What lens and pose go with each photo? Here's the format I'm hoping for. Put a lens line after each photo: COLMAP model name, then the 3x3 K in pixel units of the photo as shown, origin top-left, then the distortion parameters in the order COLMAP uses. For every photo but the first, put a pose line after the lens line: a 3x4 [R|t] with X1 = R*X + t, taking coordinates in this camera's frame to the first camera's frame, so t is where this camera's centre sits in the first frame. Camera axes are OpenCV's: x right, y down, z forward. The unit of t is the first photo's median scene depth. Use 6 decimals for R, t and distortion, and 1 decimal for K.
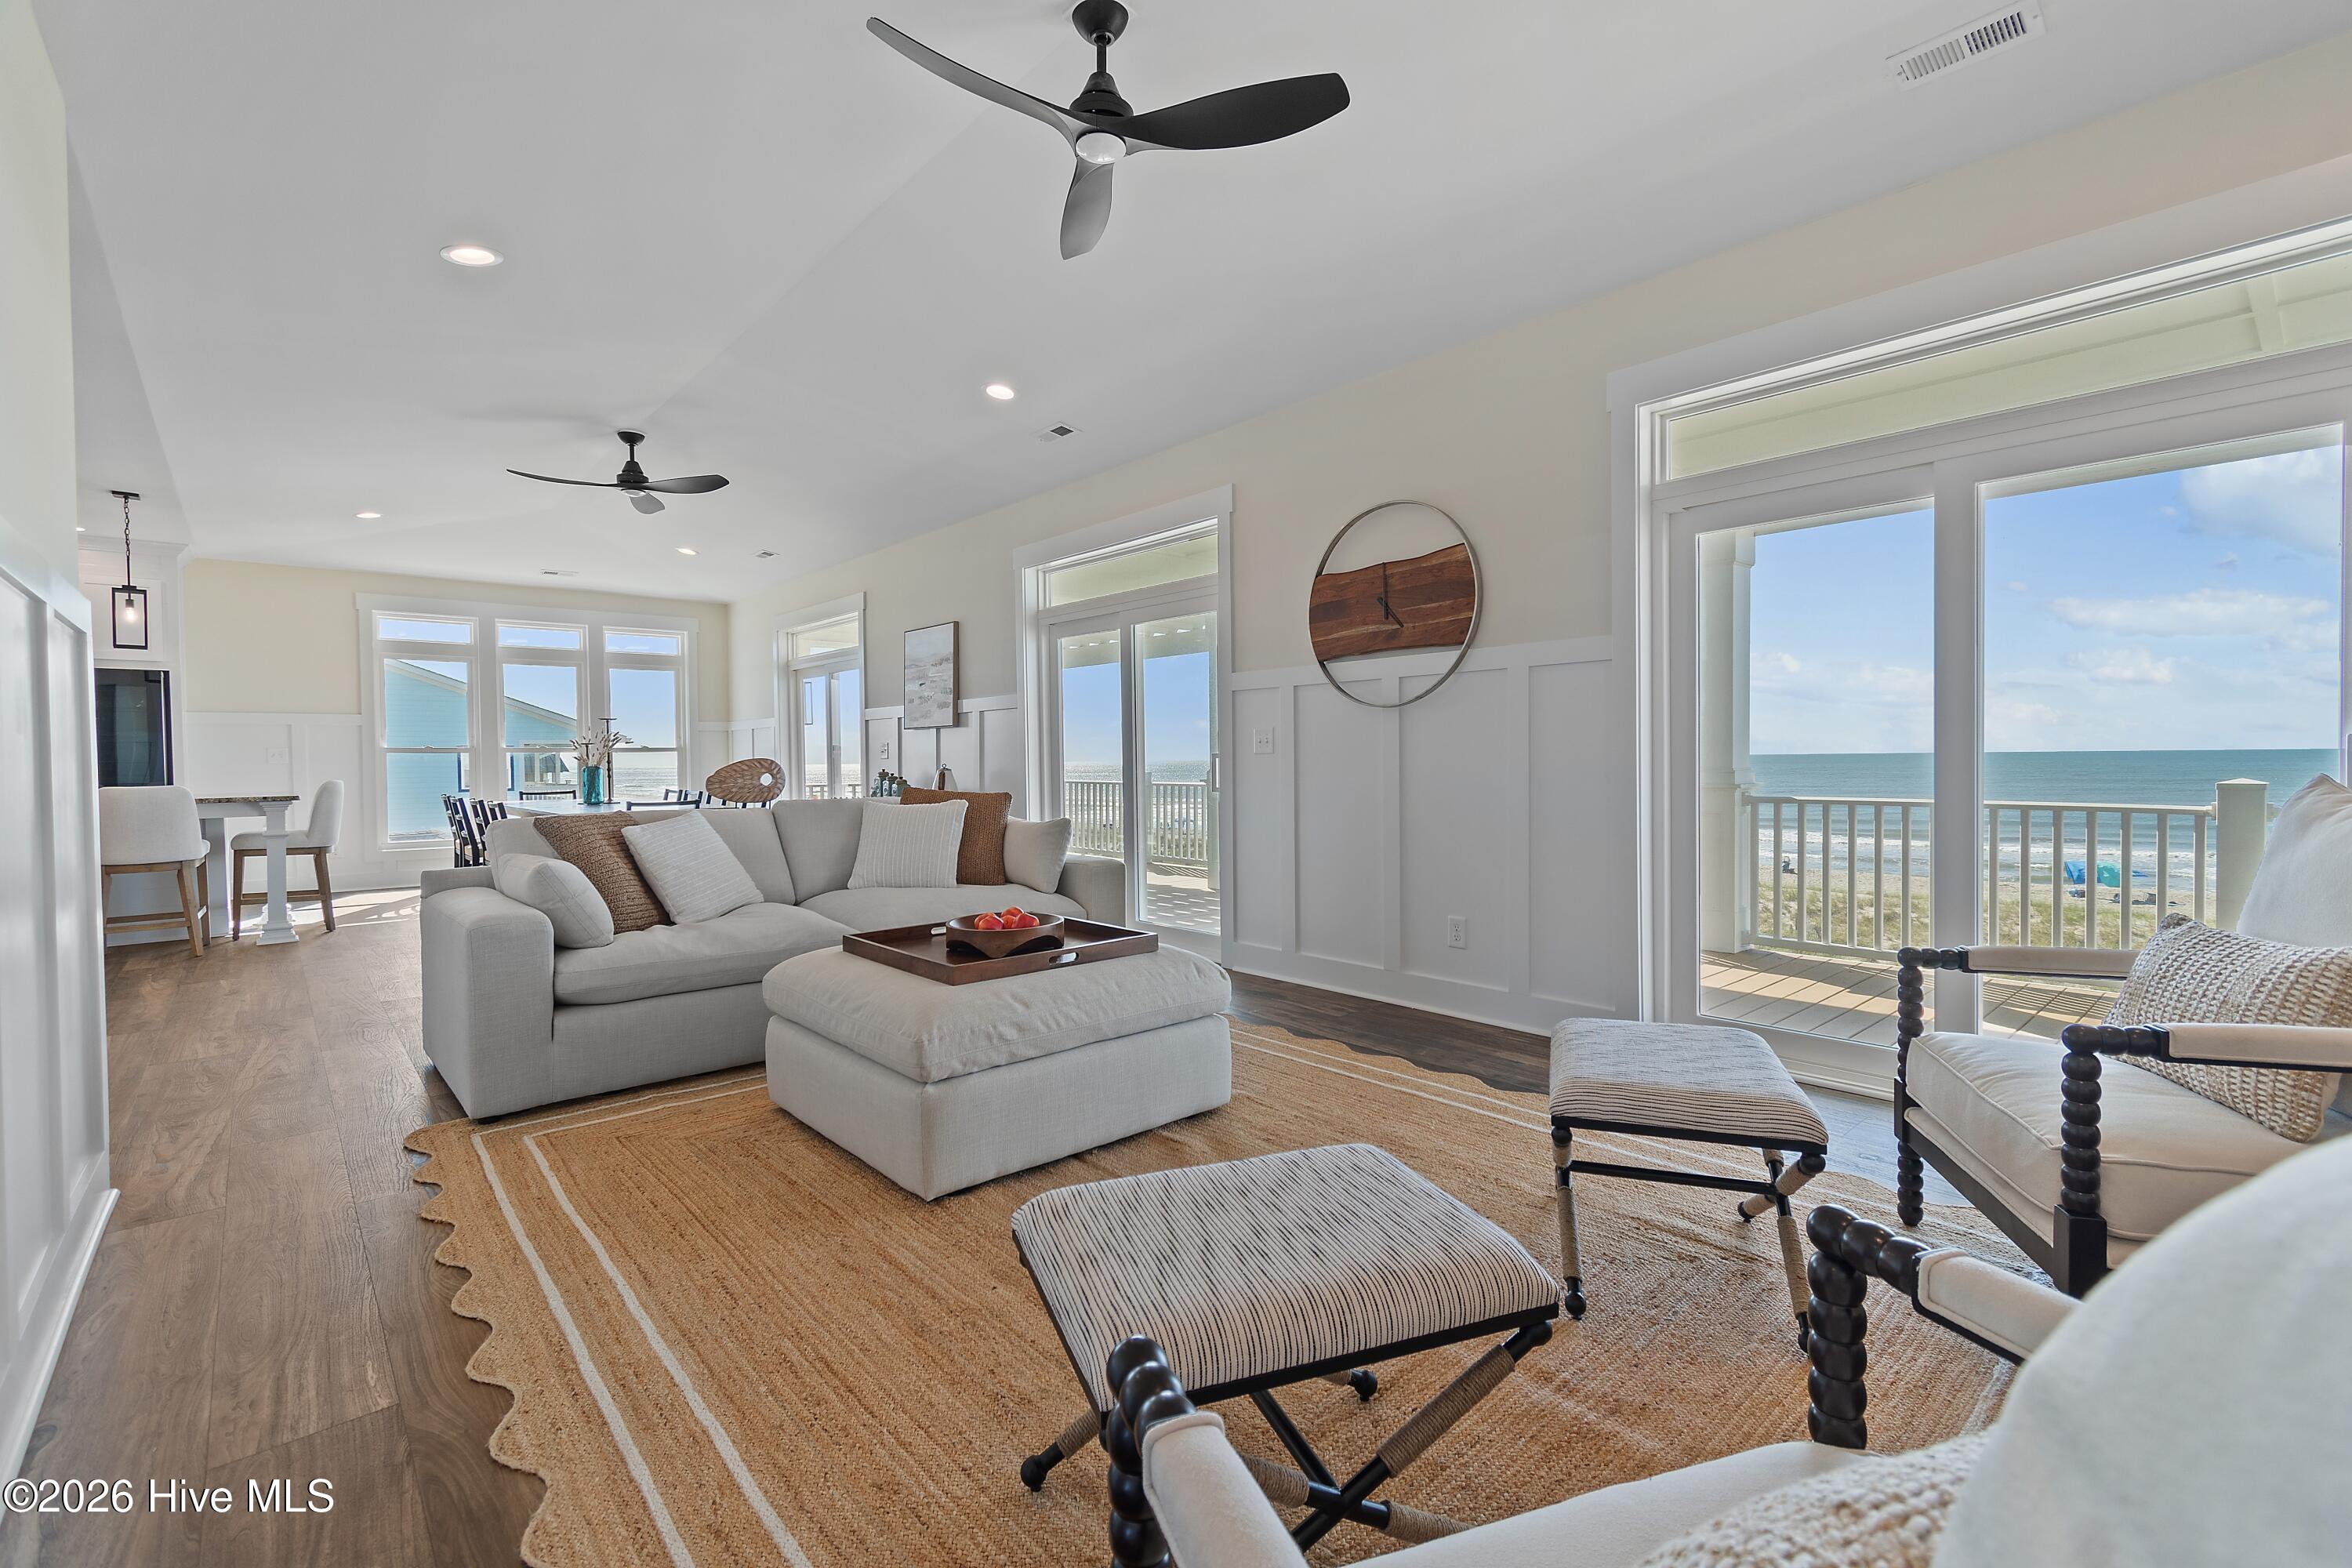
lens RADIAL K [[1022.6, 0, 1175.6], [0, 1022.6, 779.1], [0, 0, 1]] dist [0.005388, -0.004065]
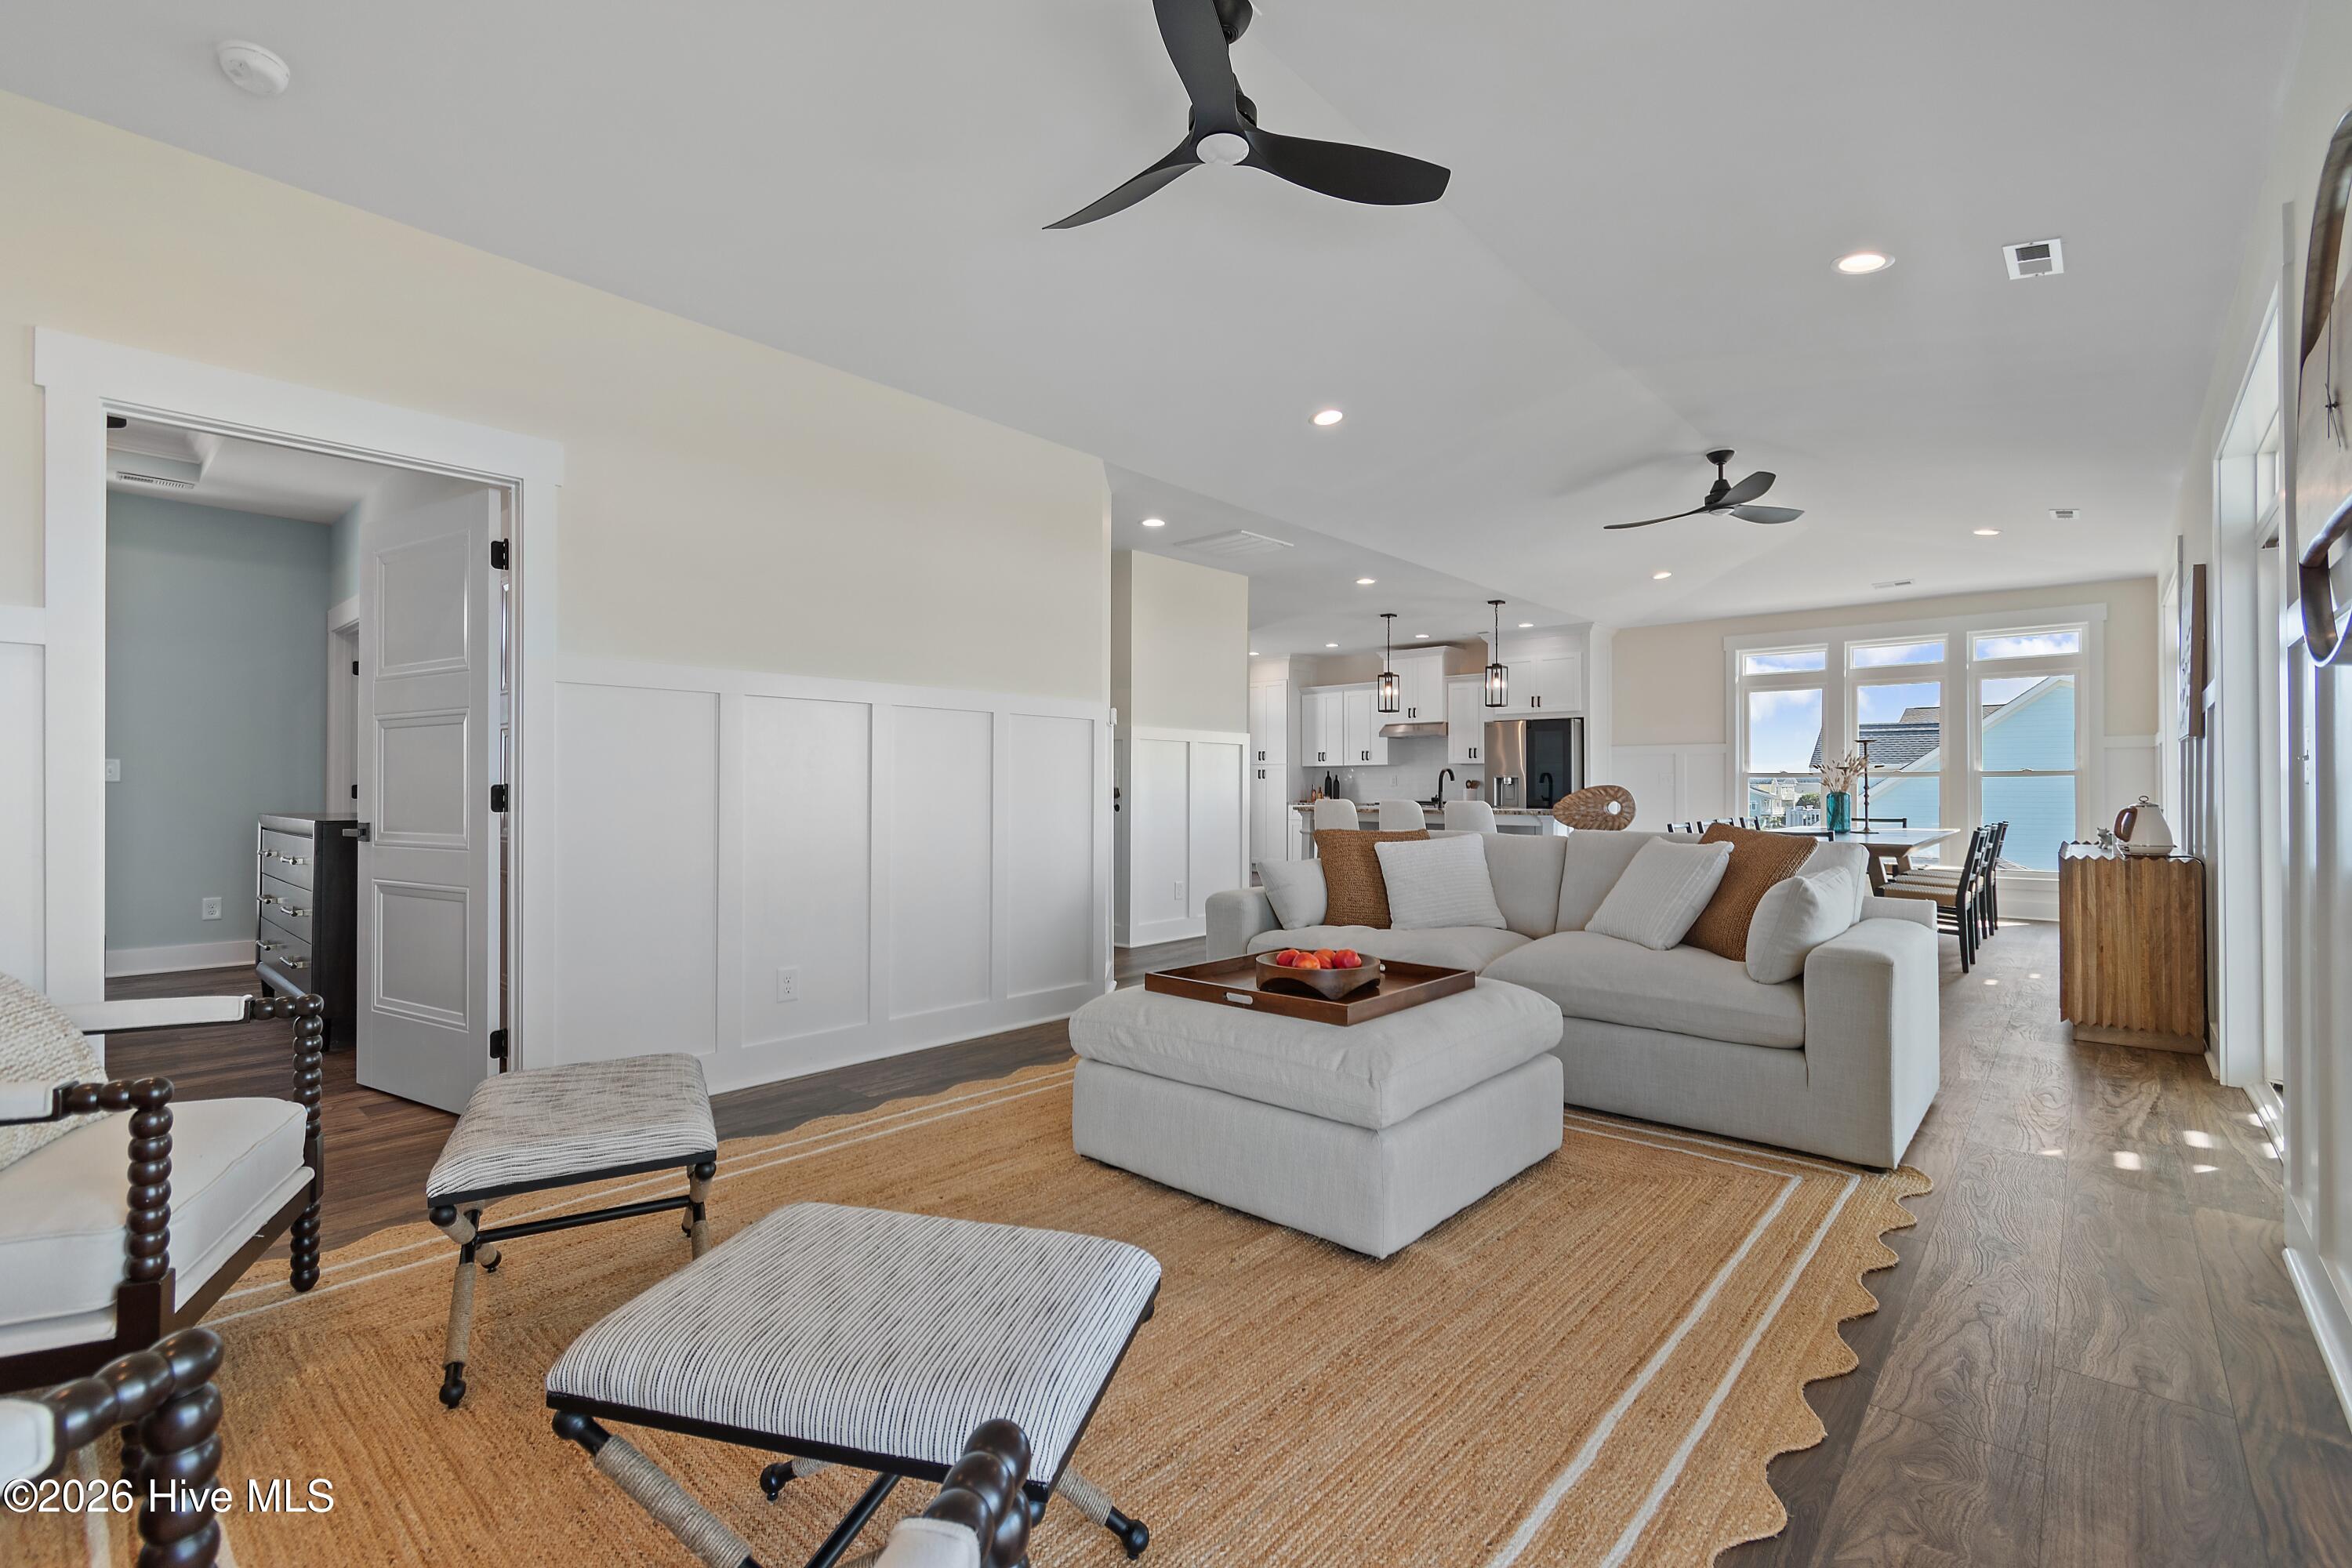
lens RADIAL K [[1024.7, 0, 1167.6], [0, 1024.7, 775.2], [0, 0, 1]] dist [-0.004183, -0.001431]
pose [[0.115095, -0.002756, -0.993351, 0.511957], [-0.022120, 0.999741, -0.005337, -0.016060], [0.993108, 0.022587, 0.115004, 0.503750]]
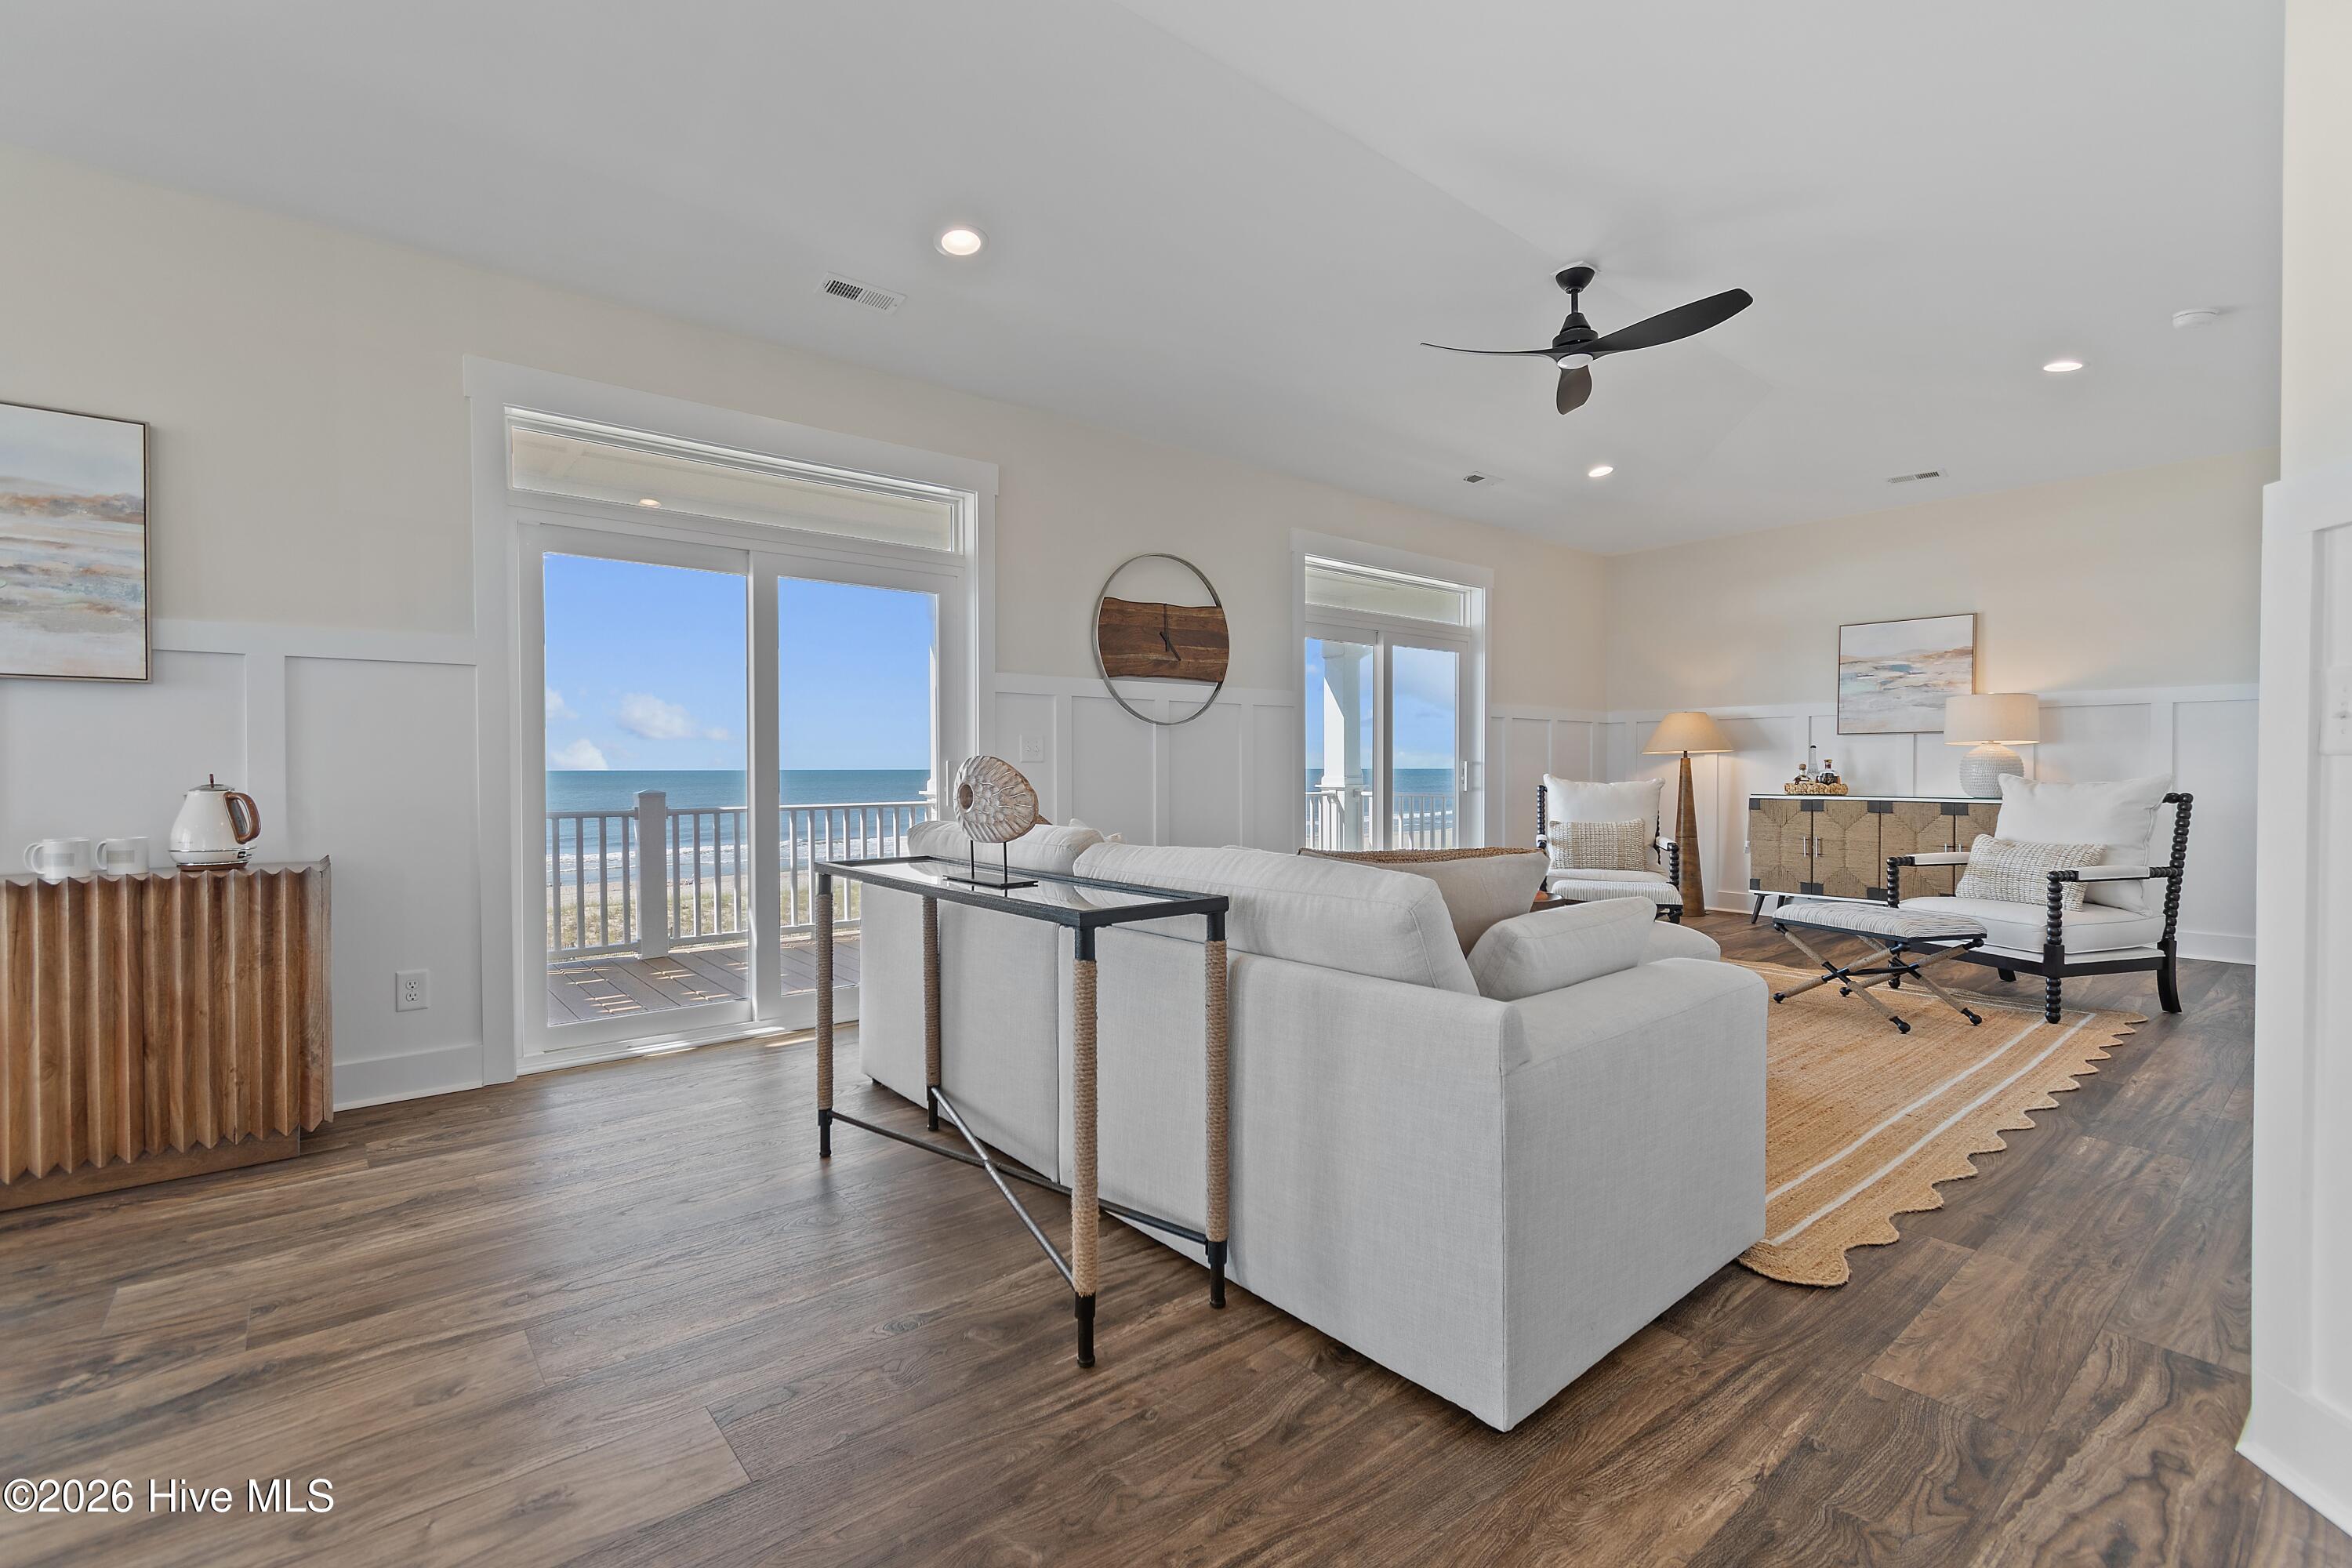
lens RADIAL K [[1022.6, 0, 1175.6], [0, 1022.6, 779.1], [0, 0, 1]] dist [0.005388, -0.004065]
pose [[0.039703, -0.000261, 0.999212, -0.948508], [0.021887, 0.999760, -0.000608, -0.006250], [-0.998972, 0.021893, 0.039699, 0.910797]]
